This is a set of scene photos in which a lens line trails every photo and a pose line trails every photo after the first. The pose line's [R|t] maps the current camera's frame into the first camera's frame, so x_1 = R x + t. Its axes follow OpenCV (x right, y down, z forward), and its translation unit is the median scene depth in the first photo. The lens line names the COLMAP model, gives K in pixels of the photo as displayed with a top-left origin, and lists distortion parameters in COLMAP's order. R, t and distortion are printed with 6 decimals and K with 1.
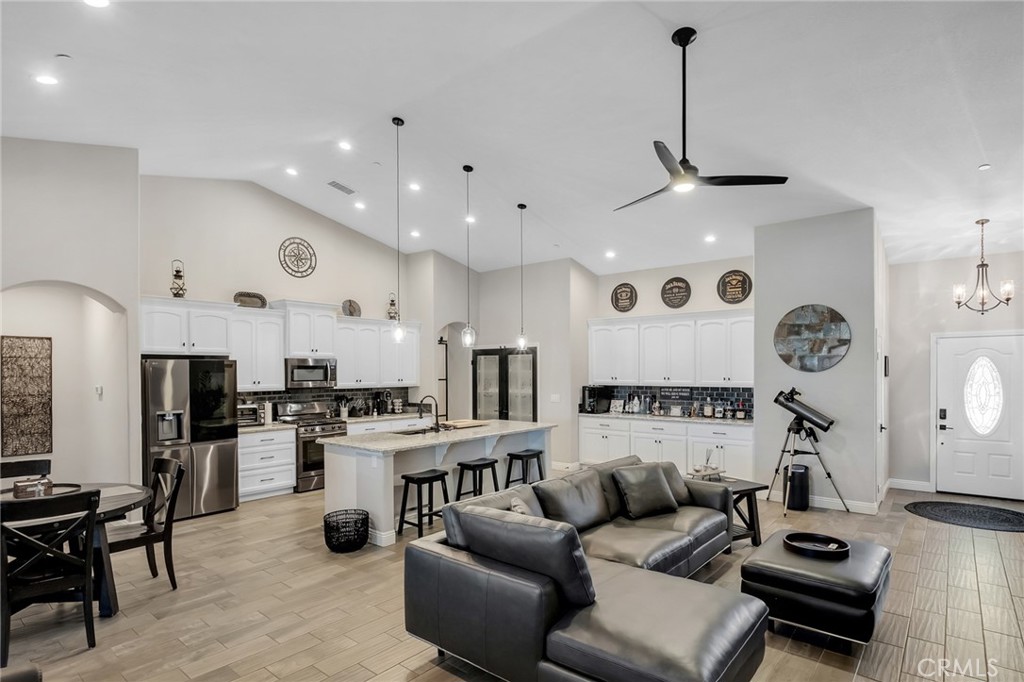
lens RADIAL K [[535.0, 0, 507.7], [0, 535.0, 378.8], [0, 0, 1]] dist [-0.006301, -0.000358]
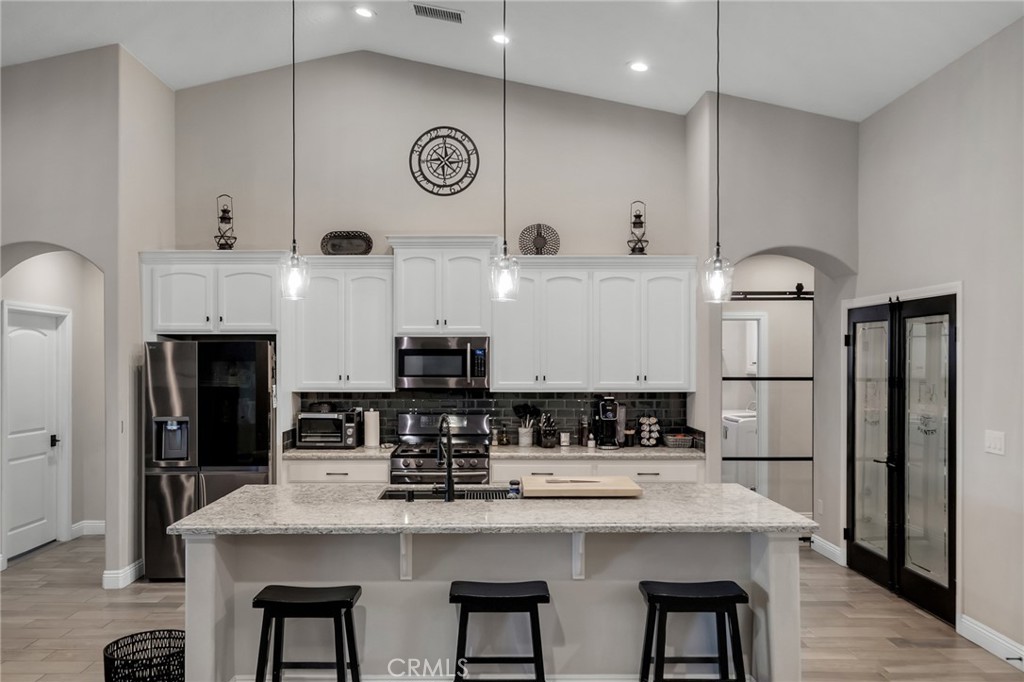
lens RADIAL K [[823.4, 0, 493.9], [0, 823.4, 363.0], [0, 0, 1]] dist [0.003832, 0.008265]
pose [[0.636982, 0.008184, -0.770836, 0.325746], [-0.013767, 0.999905, -0.000761, -0.009988], [0.770756, 0.011097, 0.637034, 0.479505]]
